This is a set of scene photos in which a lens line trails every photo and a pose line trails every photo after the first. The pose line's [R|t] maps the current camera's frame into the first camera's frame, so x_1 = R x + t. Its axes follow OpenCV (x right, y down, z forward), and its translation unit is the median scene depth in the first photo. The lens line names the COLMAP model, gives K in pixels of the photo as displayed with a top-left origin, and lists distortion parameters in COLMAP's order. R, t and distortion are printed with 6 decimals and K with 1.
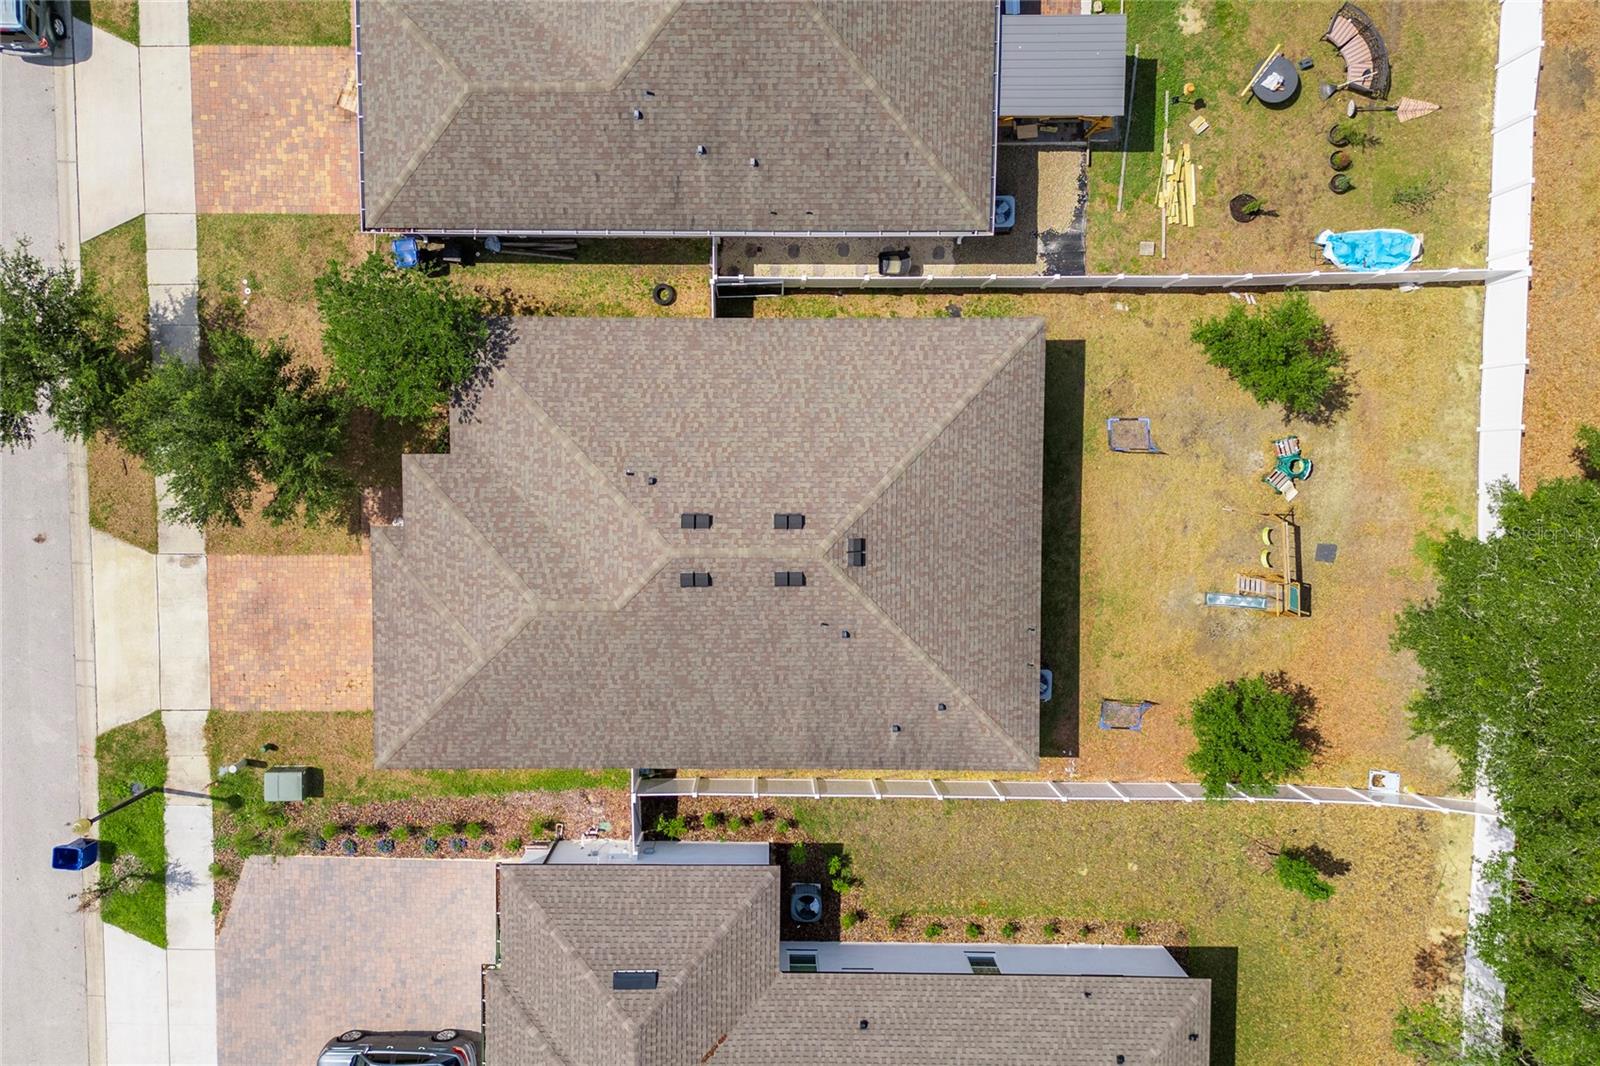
lens RADIAL K [[1131.1, 0, 800.0], [0, 1131.1, 533.0], [0, 0, 1]] dist [0.027189, -0.001992]
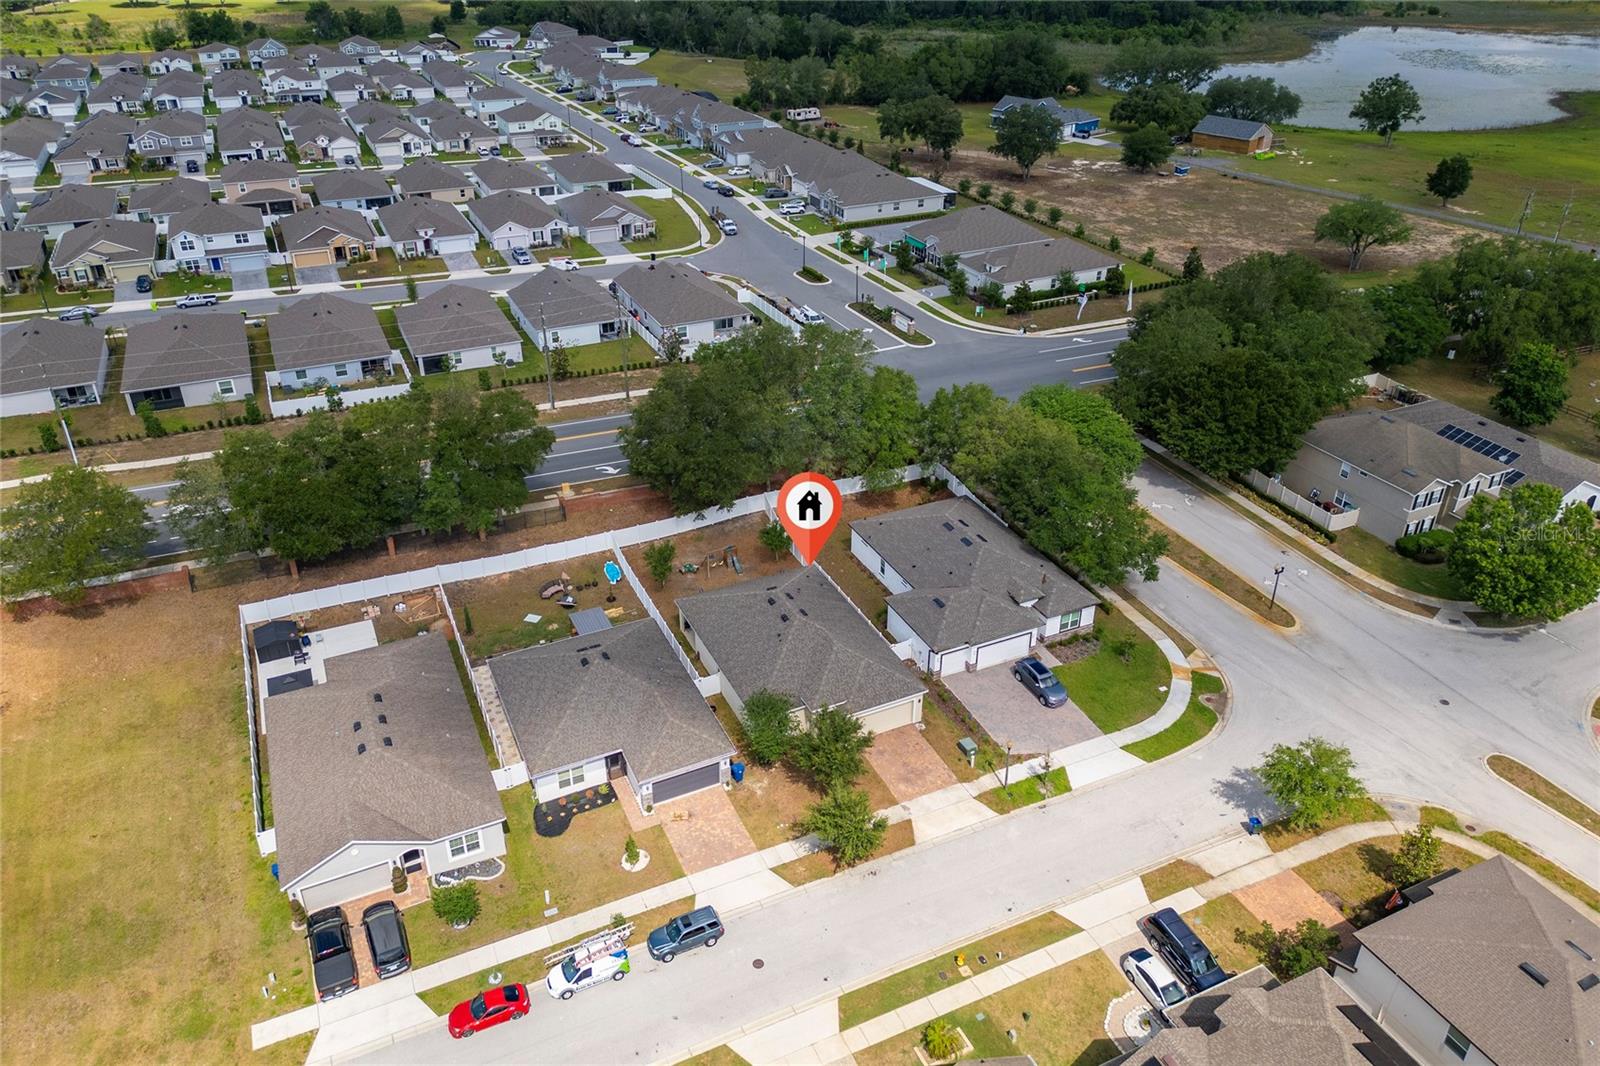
lens RADIAL K [[1109.7, 0, 798.2], [0, 1109.7, 483.2], [0, 0, 1]] dist [0.086346, -0.085700]
pose [[-0.429384, -0.421228, 0.798872, -1.897039], [0.901699, -0.249596, 0.353046, -0.761740], [0.050682, 0.871934, 0.486993, -0.593523]]
